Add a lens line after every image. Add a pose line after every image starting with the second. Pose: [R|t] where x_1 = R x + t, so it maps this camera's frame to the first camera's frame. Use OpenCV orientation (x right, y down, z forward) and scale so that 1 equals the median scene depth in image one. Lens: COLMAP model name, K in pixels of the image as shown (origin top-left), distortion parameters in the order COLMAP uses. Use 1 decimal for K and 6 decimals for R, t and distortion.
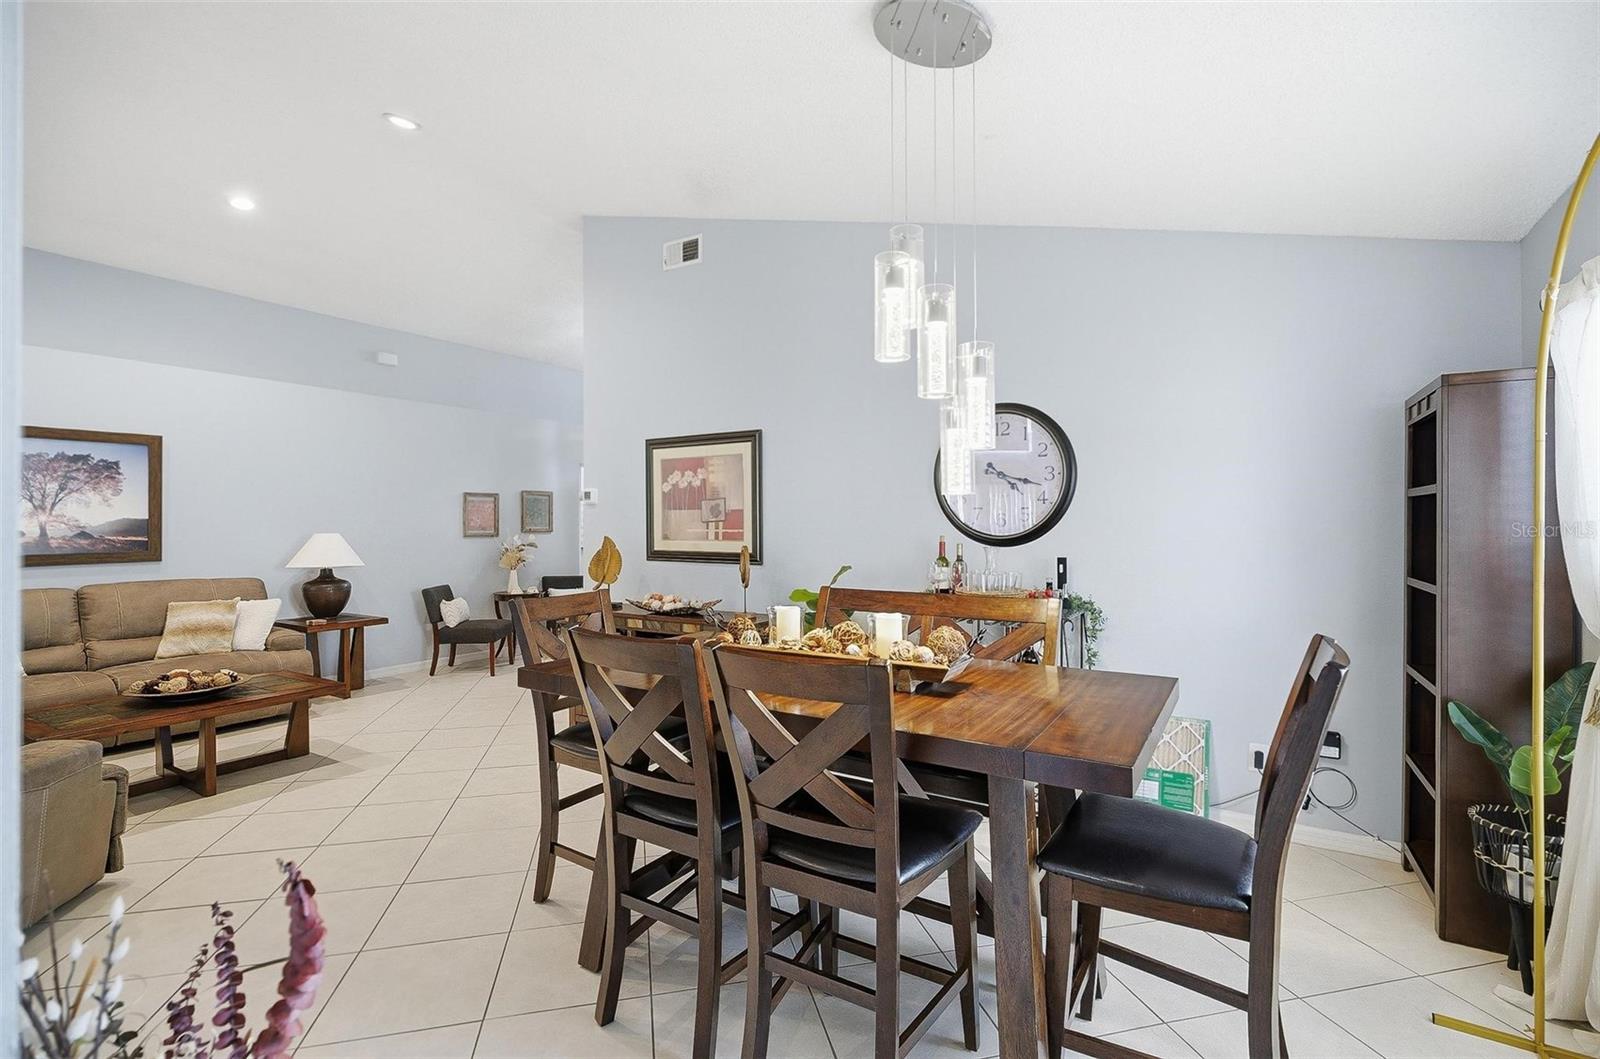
lens RADIAL K [[726.2, 0, 803.2], [0, 726.2, 523.6], [0, 0, 1]] dist [-0.026074, 0.016208]
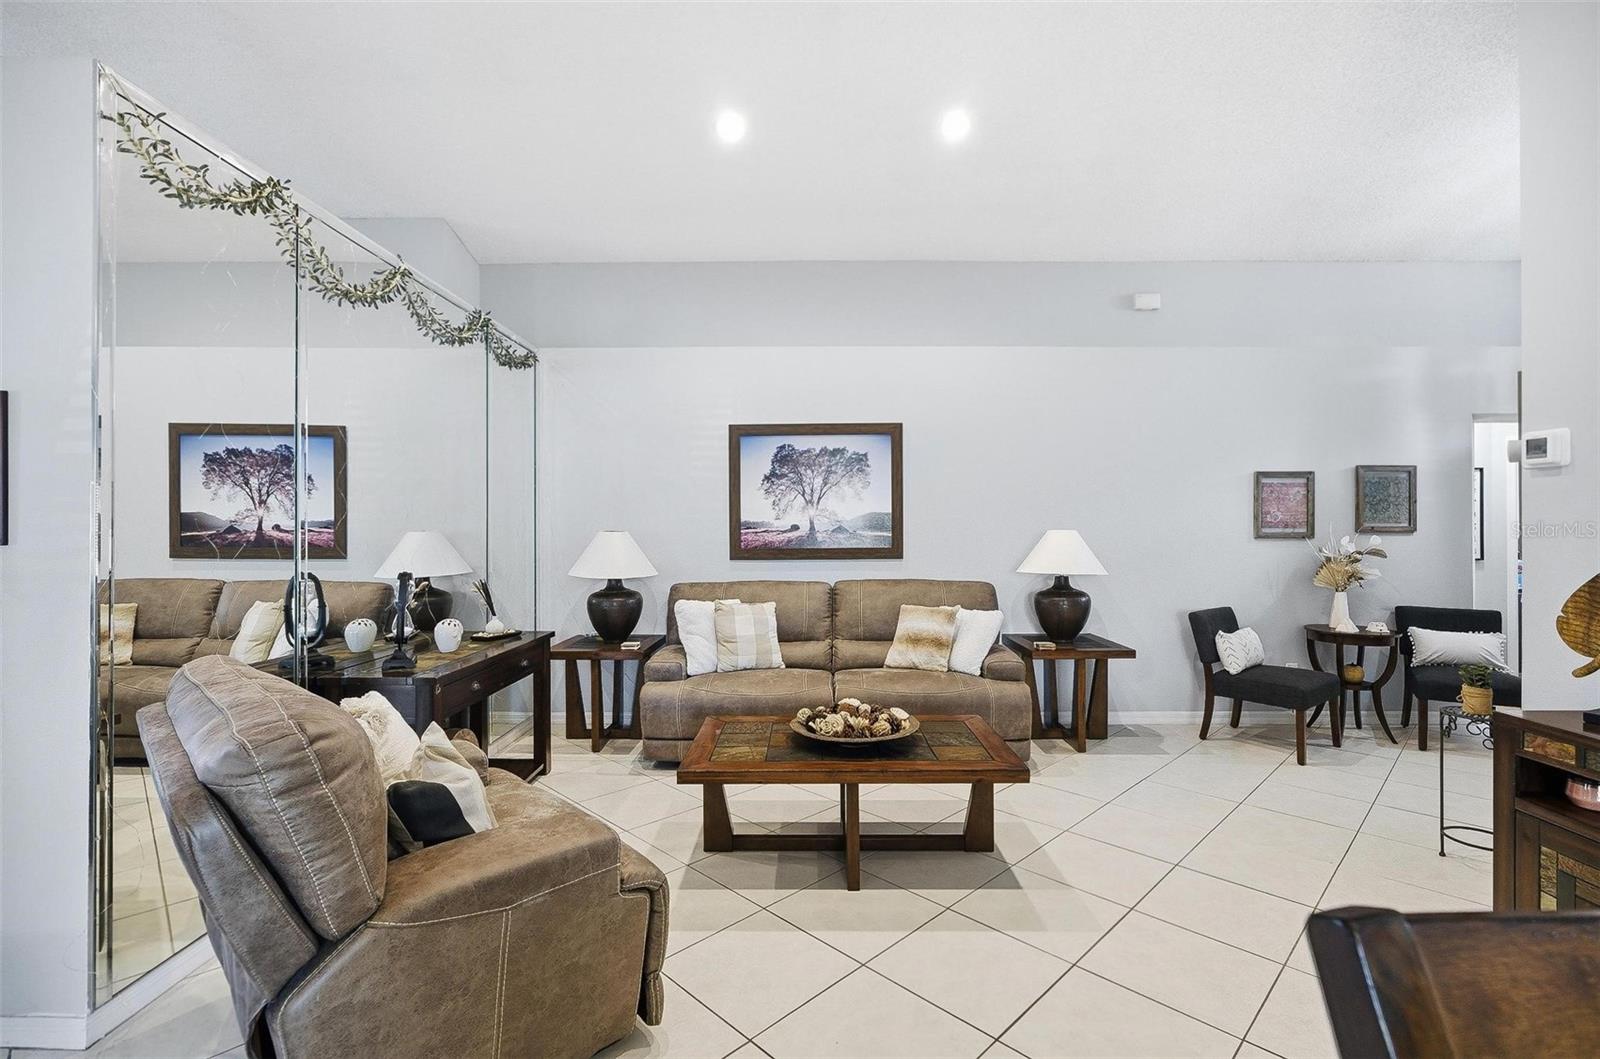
lens RADIAL K [[726.2, 0, 803.2], [0, 726.2, 523.6], [0, 0, 1]] dist [-0.026074, 0.016208]
pose [[0.522013, -0.000995, -0.852937, -0.146054], [-0.000803, 0.999998, -0.001658, 0.008046], [0.852937, 0.001550, 0.522011, 0.361367]]
